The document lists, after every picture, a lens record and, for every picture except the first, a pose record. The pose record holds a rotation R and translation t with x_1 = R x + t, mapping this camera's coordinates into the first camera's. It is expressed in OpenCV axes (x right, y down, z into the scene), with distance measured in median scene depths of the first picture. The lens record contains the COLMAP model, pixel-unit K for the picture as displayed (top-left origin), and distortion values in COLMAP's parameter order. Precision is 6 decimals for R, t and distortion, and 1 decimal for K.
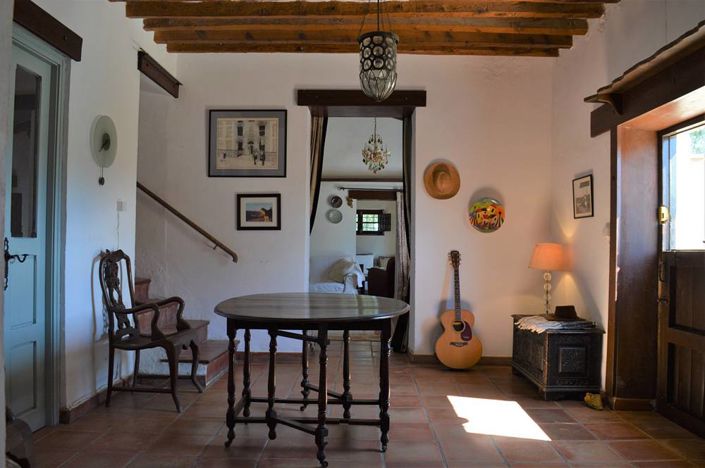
lens RADIAL K [[562.5, 0, 352.5], [0, 562.5, 234.0], [0, 0, 1]] dist [-0.090434, 0.014205]
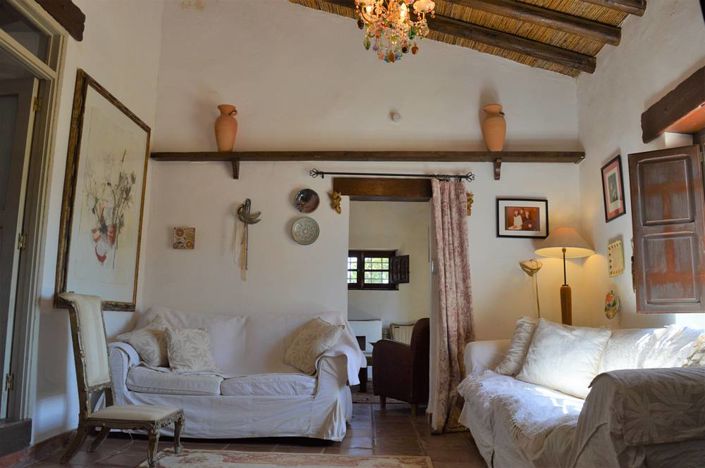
lens RADIAL K [[562.5, 0, 352.5], [0, 562.5, 234.0], [0, 0, 1]] dist [-0.090434, 0.014205]
pose [[0.999966, 0.001659, -0.008022, 0.013786], [-0.002737, 0.990653, -0.136381, 0.036362], [0.007720, 0.136399, 0.990624, 0.517894]]
